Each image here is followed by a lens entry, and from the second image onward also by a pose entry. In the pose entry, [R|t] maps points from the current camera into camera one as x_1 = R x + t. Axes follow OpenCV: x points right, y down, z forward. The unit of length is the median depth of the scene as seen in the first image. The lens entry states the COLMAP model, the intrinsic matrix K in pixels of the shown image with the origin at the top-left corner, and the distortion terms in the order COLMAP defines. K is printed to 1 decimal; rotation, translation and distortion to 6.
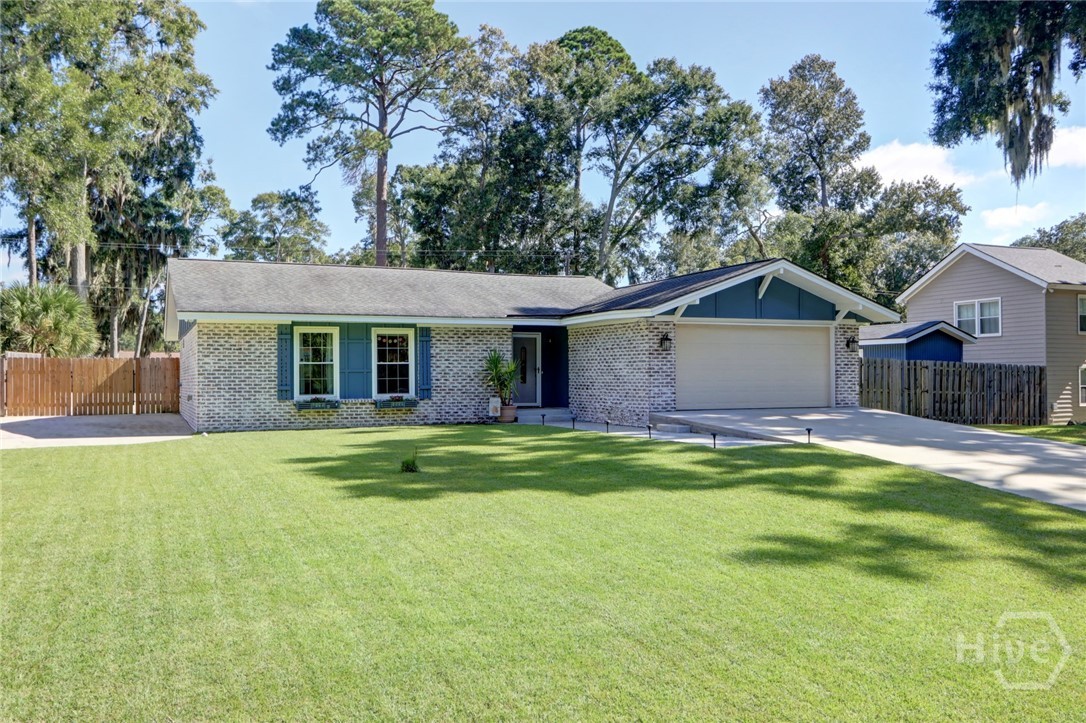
lens RADIAL K [[911.5, 0, 625.8], [0, 911.5, 403.3], [0, 0, 1]] dist [0.002780, 0.001544]
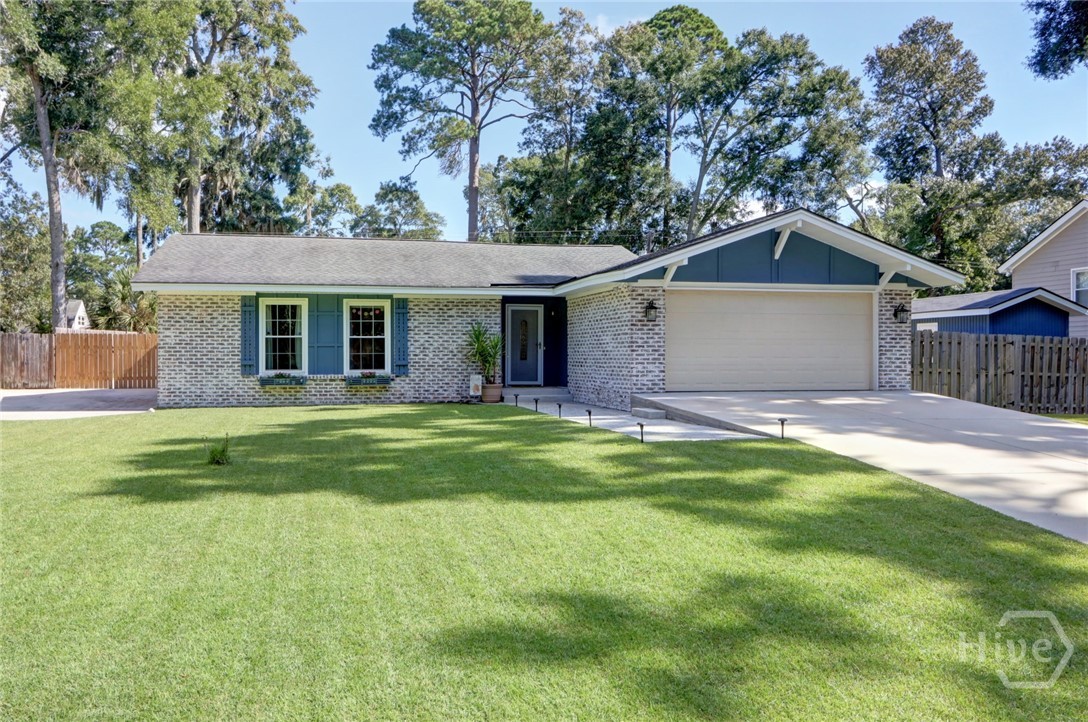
lens RADIAL K [[855.9, 0, 545.8], [0, 855.9, 378.3], [0, 0, 1]] dist [-0.000194, 0.019814]
pose [[0.972765, 0.009630, -0.231594, 0.071441], [-0.011039, 0.999928, -0.004790, 0.000228], [0.231532, 0.007216, 0.972801, 0.110422]]
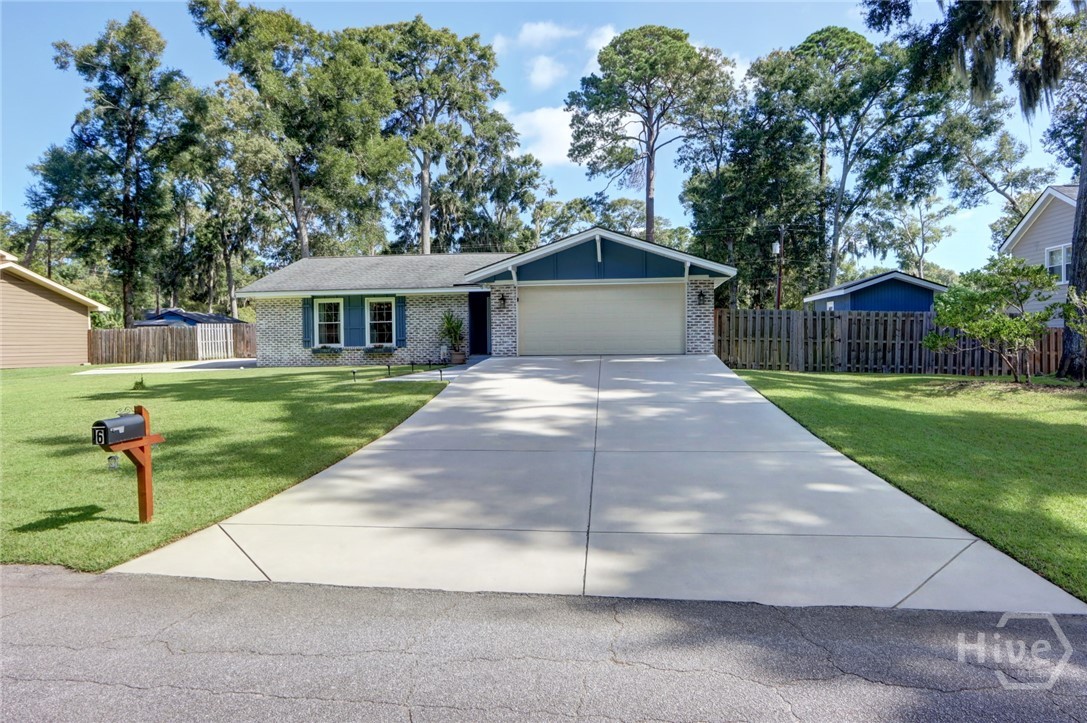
lens RADIAL K [[752.7, 0, 610.4], [0, 752.7, 353.8], [0, 0, 1]] dist [-0.009925, 0.016738]
pose [[0.861459, 0.003438, -0.507816, 0.377423], [-0.006161, 0.999974, -0.003681, 0.004736], [0.507790, 0.006299, 0.861458, 0.093345]]
